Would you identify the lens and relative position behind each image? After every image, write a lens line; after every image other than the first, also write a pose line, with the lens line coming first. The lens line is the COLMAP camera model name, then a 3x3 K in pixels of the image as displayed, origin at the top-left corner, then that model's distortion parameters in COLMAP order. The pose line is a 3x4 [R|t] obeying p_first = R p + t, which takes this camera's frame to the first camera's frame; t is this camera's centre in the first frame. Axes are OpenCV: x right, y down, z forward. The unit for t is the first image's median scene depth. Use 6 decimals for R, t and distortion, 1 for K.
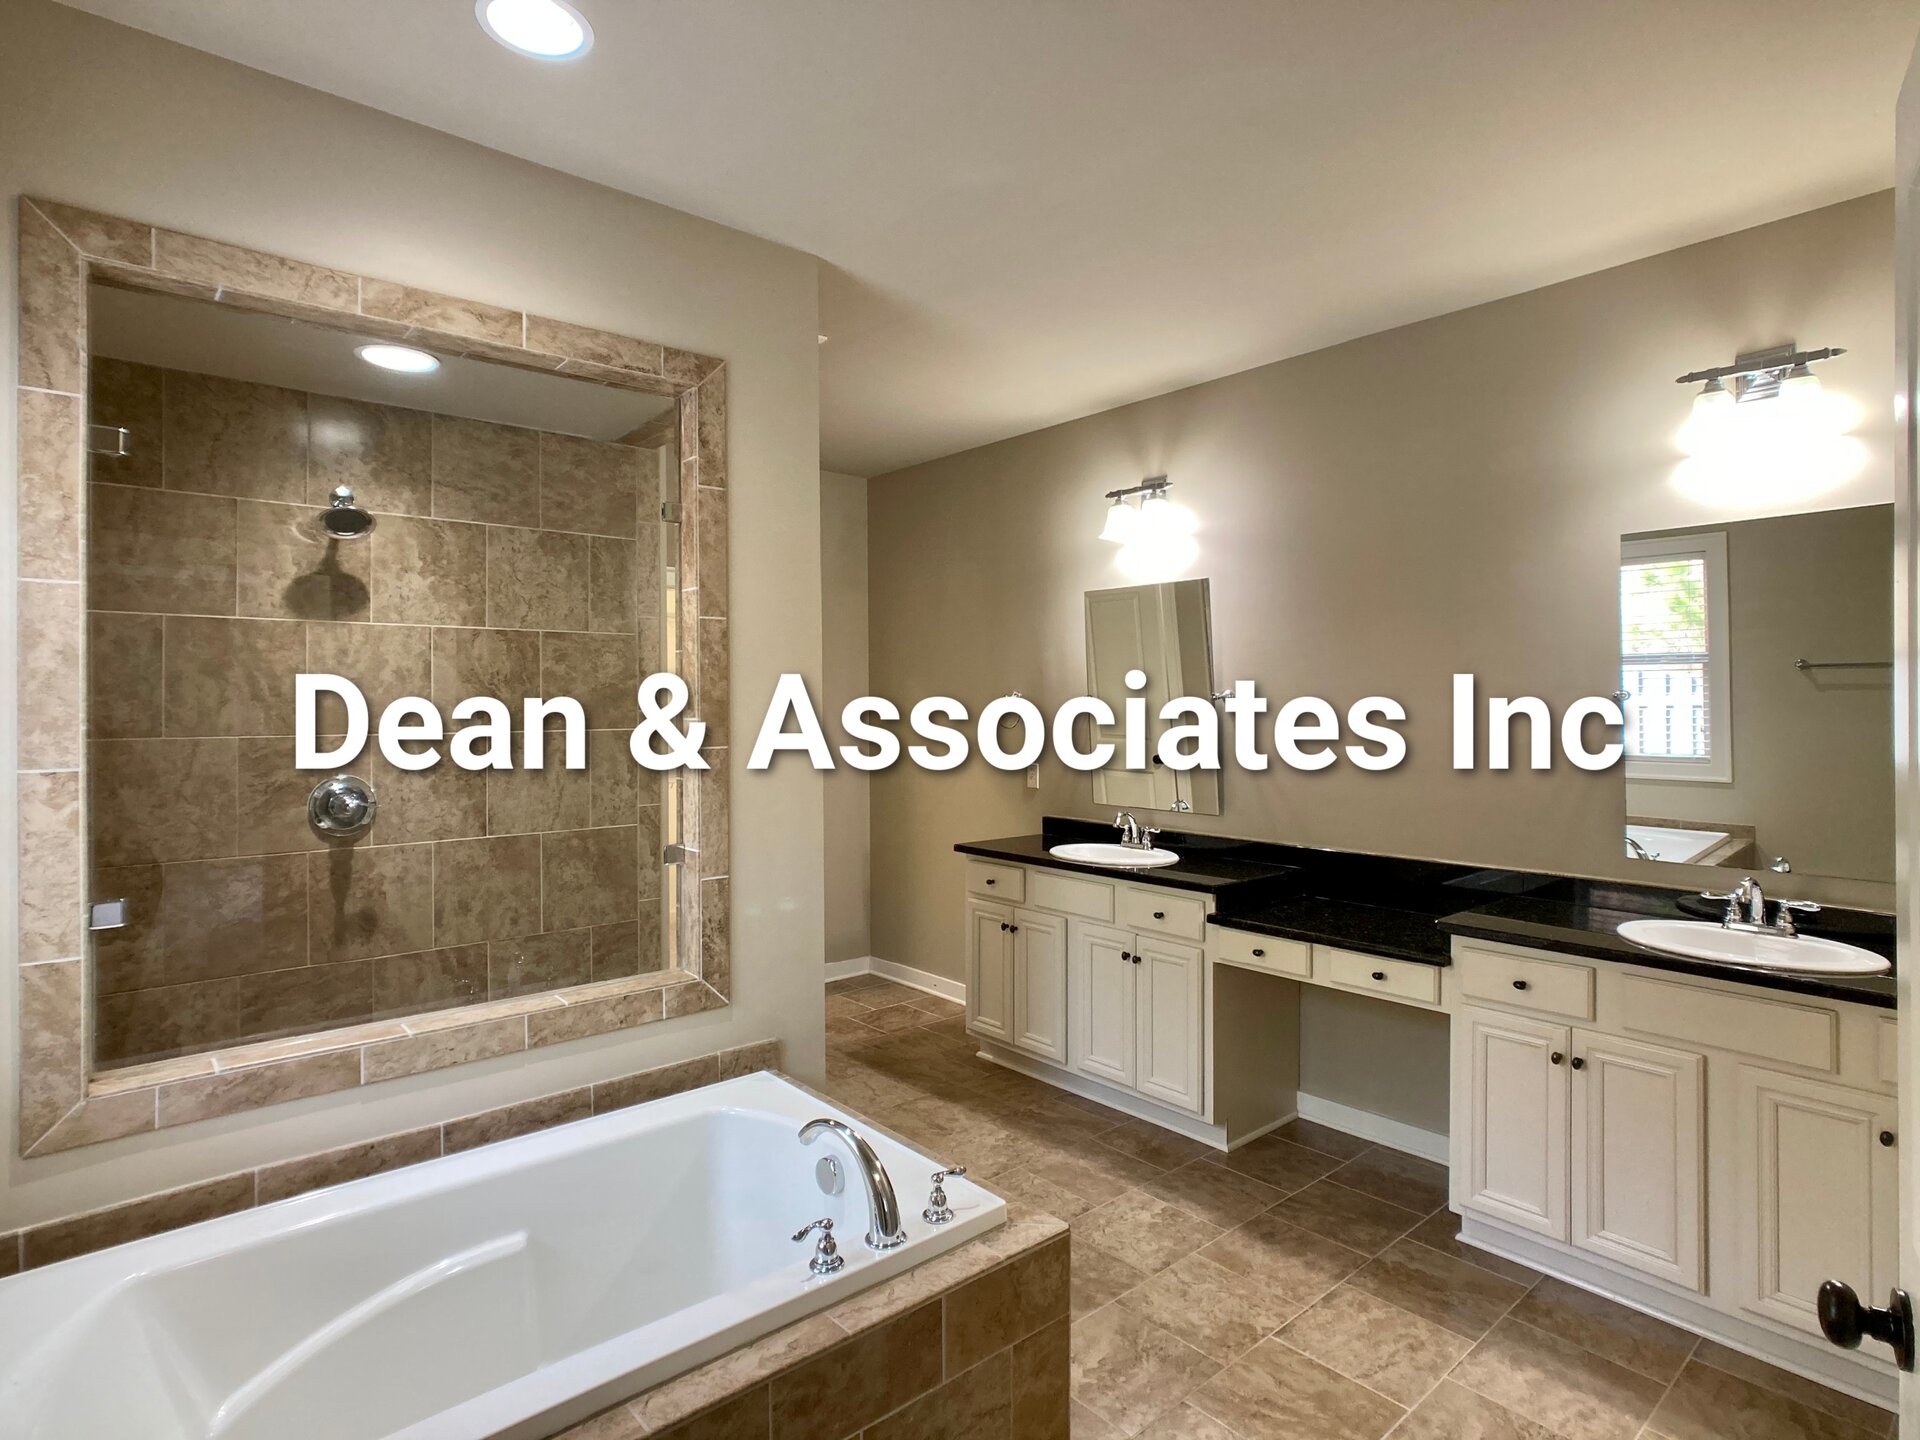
lens RADIAL K [[1017.3, 0, 959.7], [0, 1017.3, 694.2], [0, 0, 1]] dist [0.001971, 0.000680]
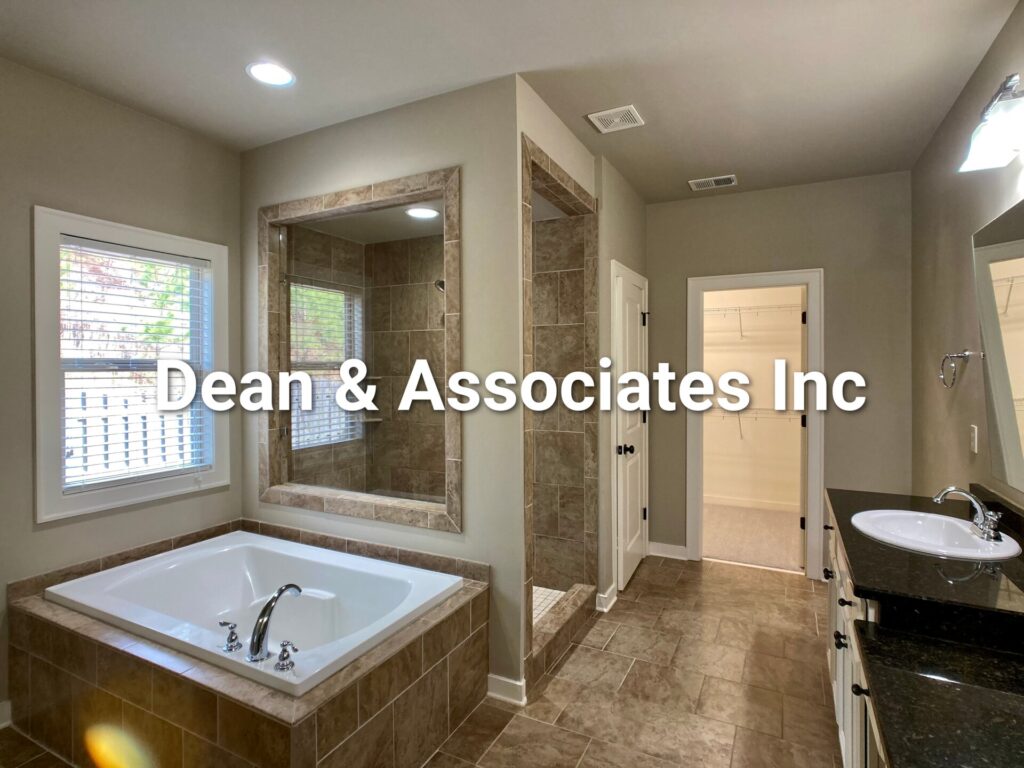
lens RADIAL K [[542.6, 0, 511.9], [0, 542.6, 370.3], [0, 0, 1]] dist [0.001971, 0.000680]
pose [[0.372533, 0.005348, -0.928004, 0.604878], [0.008978, 0.999916, 0.009366, 0.013640], [0.927976, -0.011820, 0.372453, 0.660126]]
